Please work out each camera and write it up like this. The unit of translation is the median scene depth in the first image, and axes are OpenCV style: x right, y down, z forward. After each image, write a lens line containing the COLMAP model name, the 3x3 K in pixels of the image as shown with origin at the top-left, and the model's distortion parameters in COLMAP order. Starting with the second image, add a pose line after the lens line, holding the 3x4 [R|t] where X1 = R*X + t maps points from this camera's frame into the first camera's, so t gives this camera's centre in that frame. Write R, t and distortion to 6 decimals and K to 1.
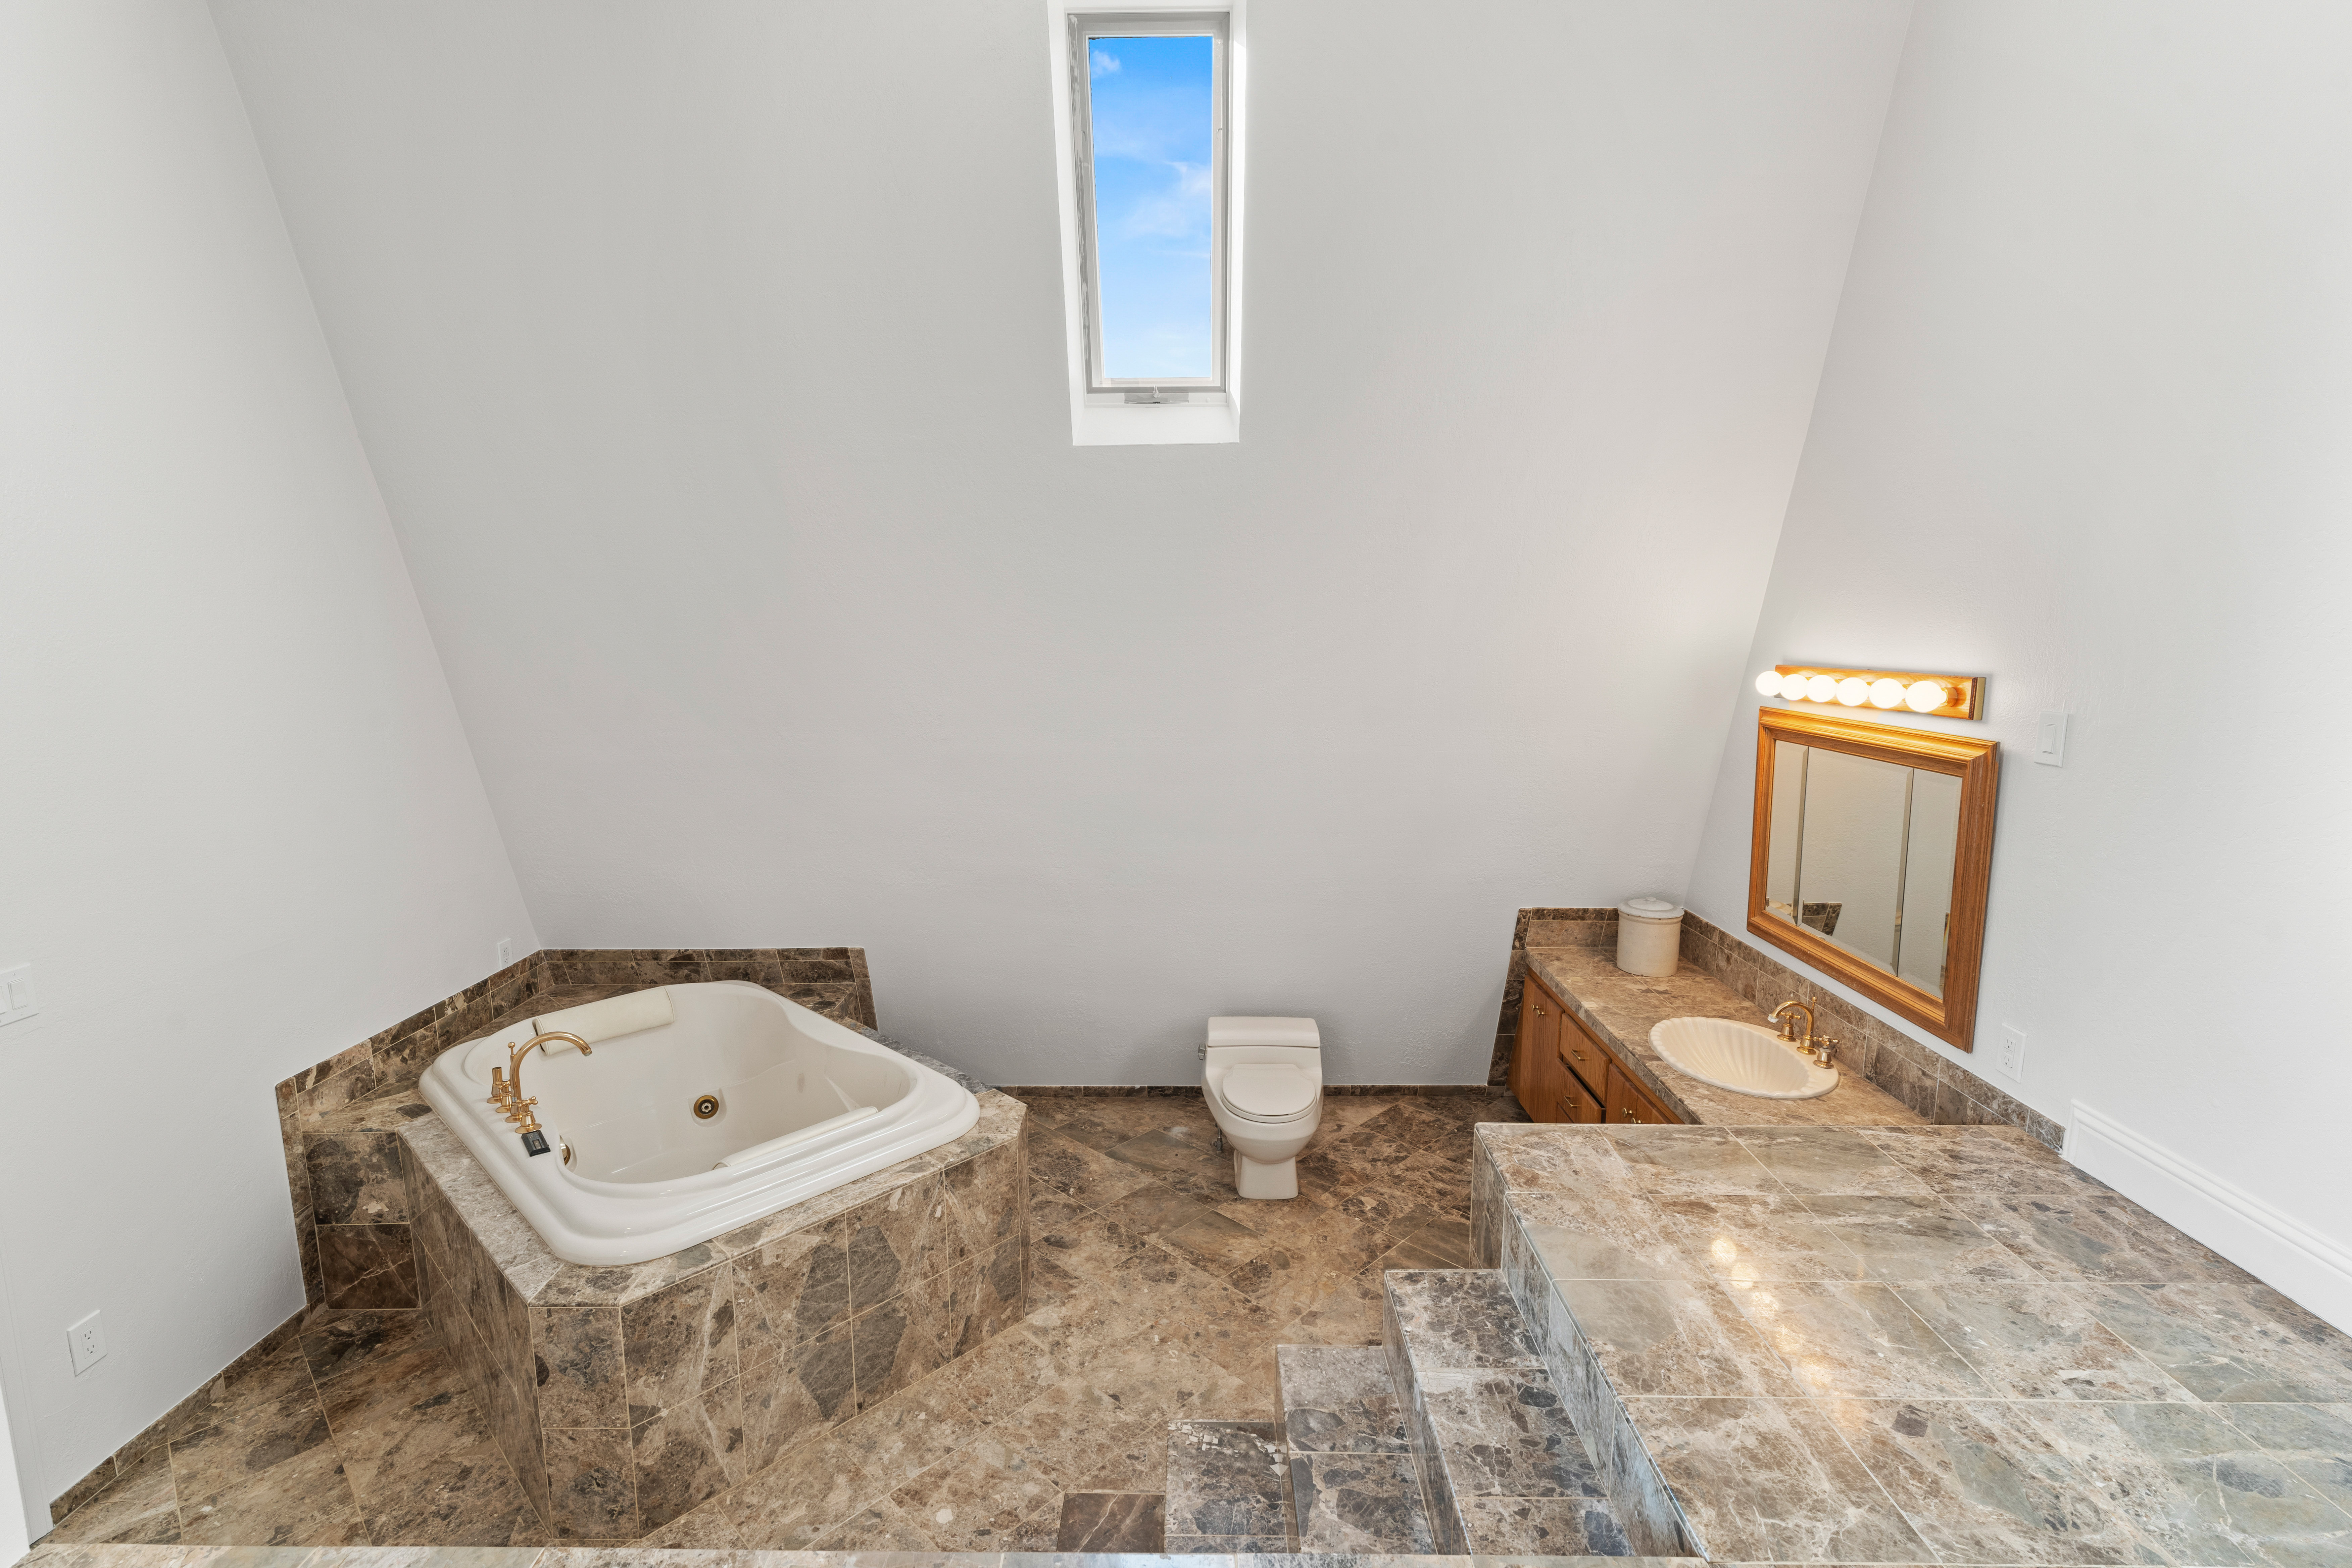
lens RADIAL K [[1073.7, 0, 1172.7], [0, 1073.7, 780.0], [0, 0, 1]] dist [0.001700, 0.000307]
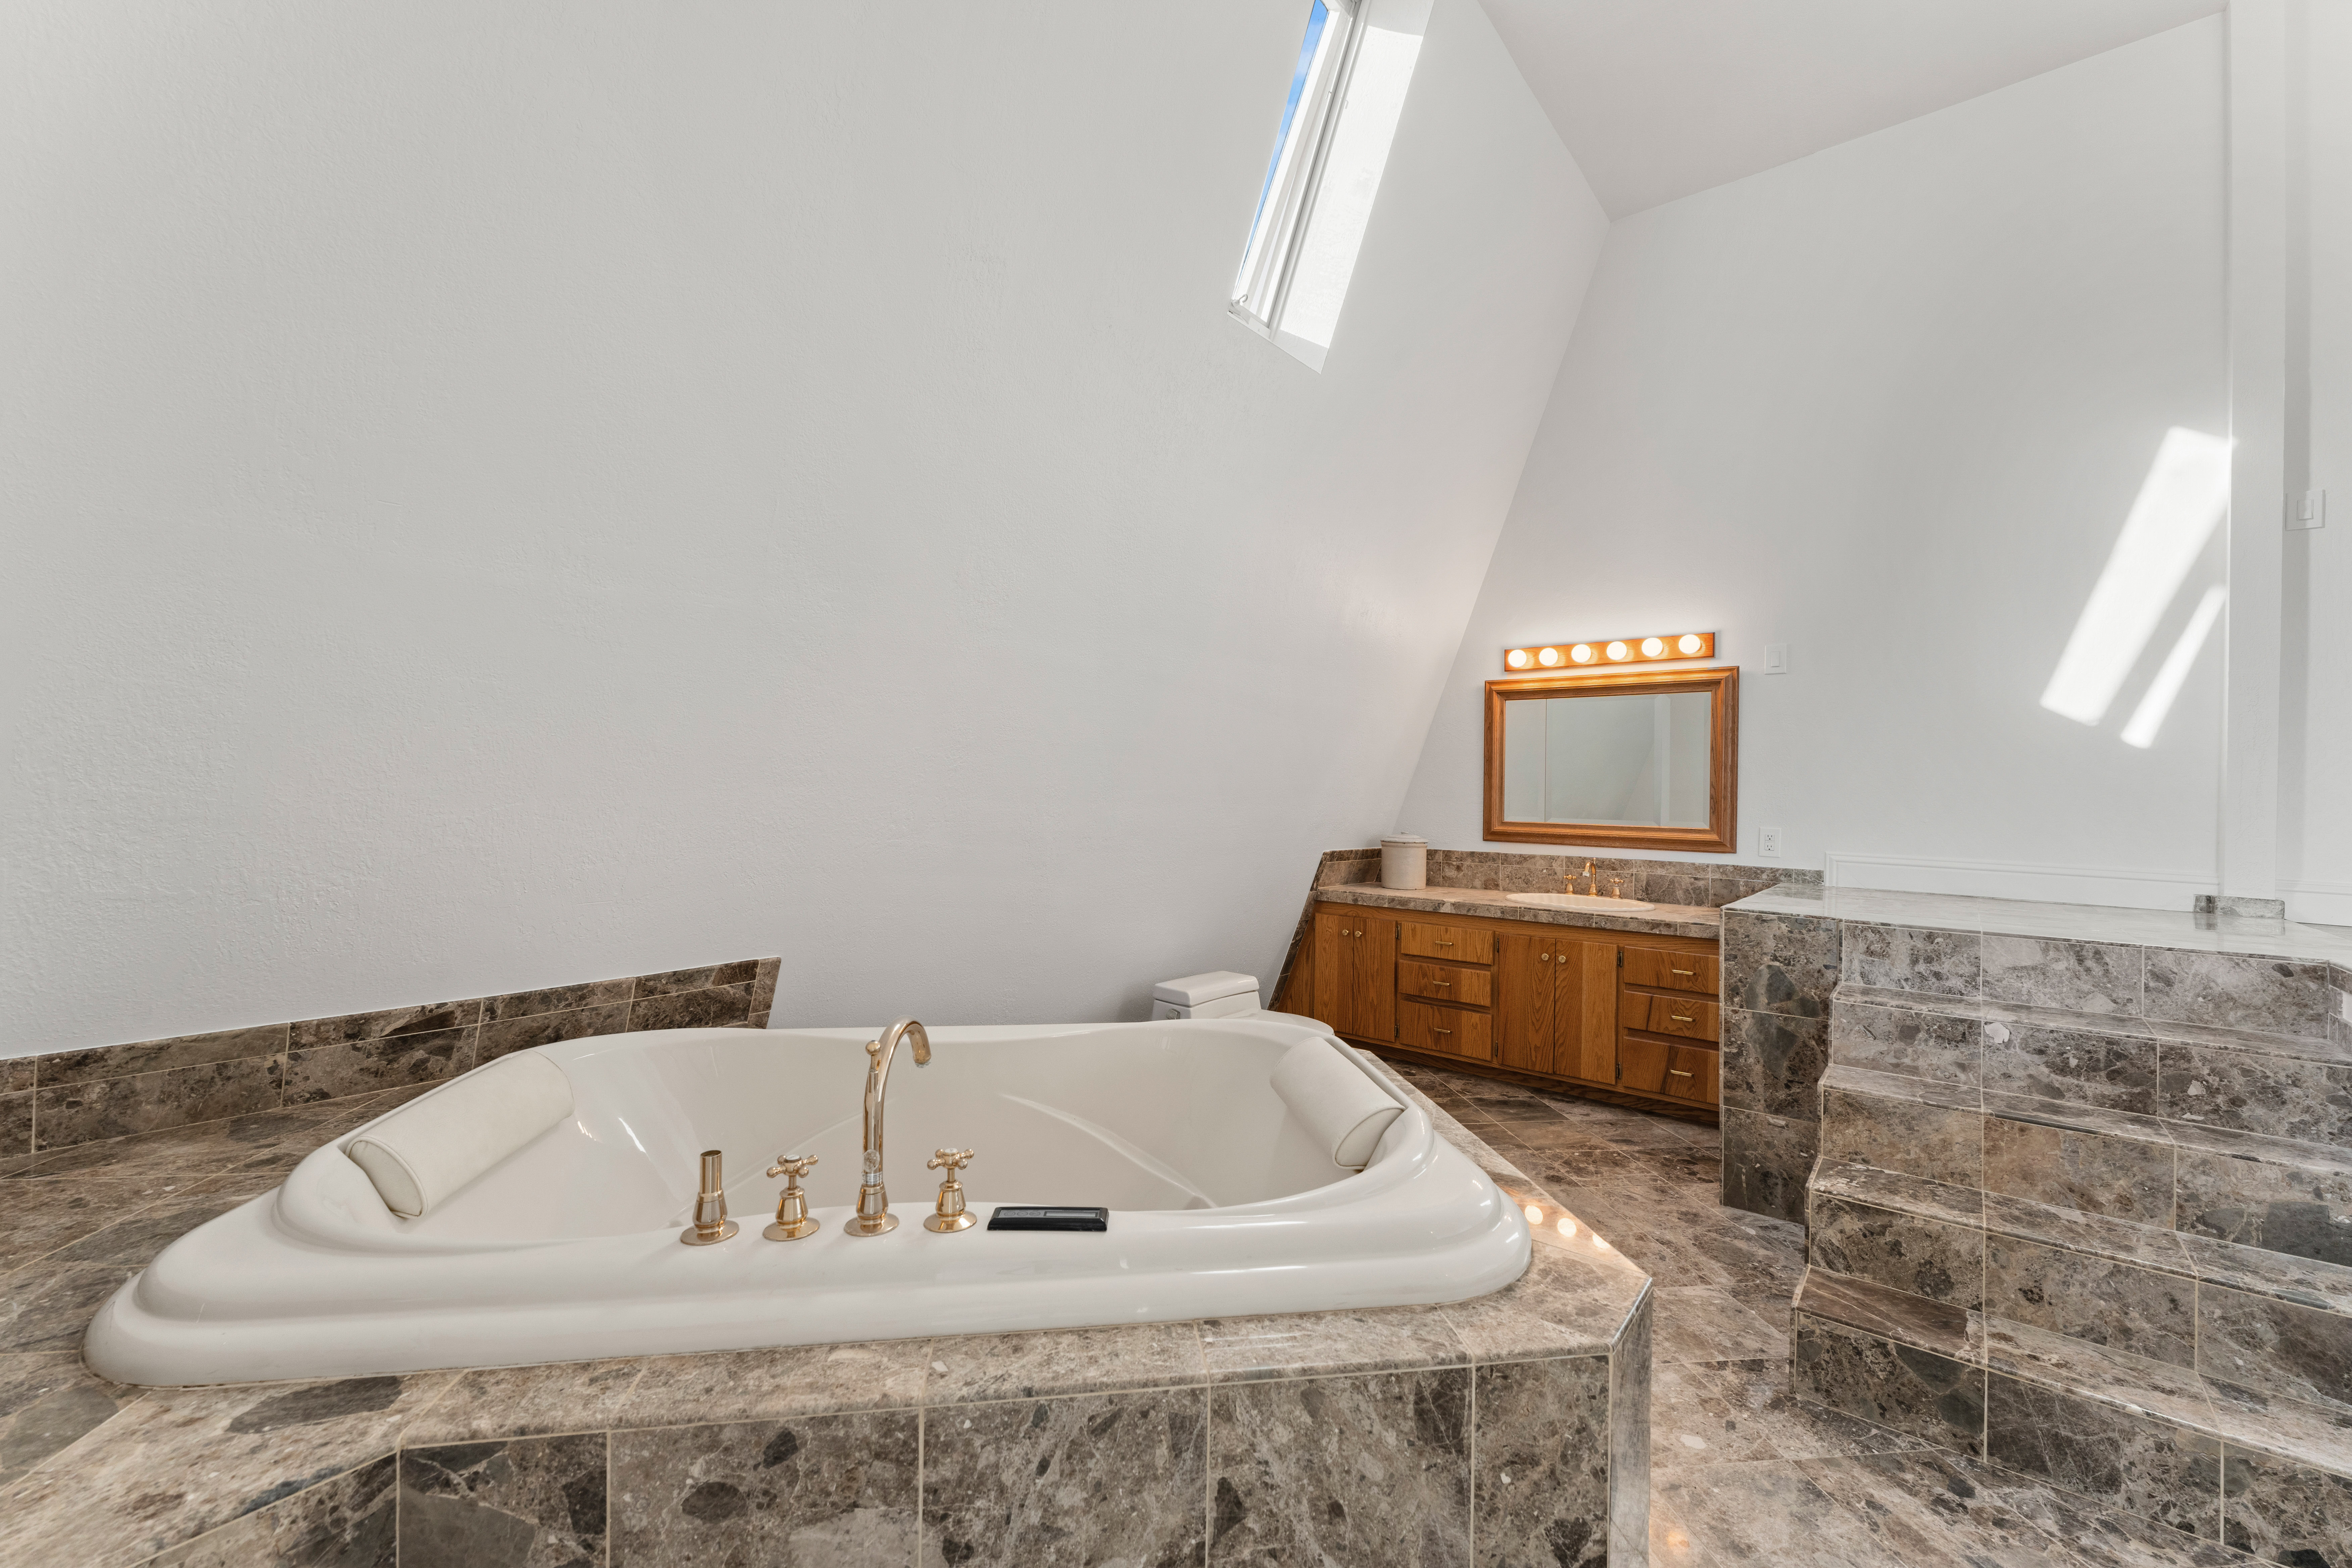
lens RADIAL K [[936.1, 0, 1190.0], [0, 936.1, 783.1], [0, 0, 1]] dist [0.004955, -0.001104]
pose [[0.633274, 0.018056, 0.773717, -0.706387], [0.089630, 0.991290, -0.096494, 0.160026], [-0.768720, 0.130455, 0.626139, 0.551749]]
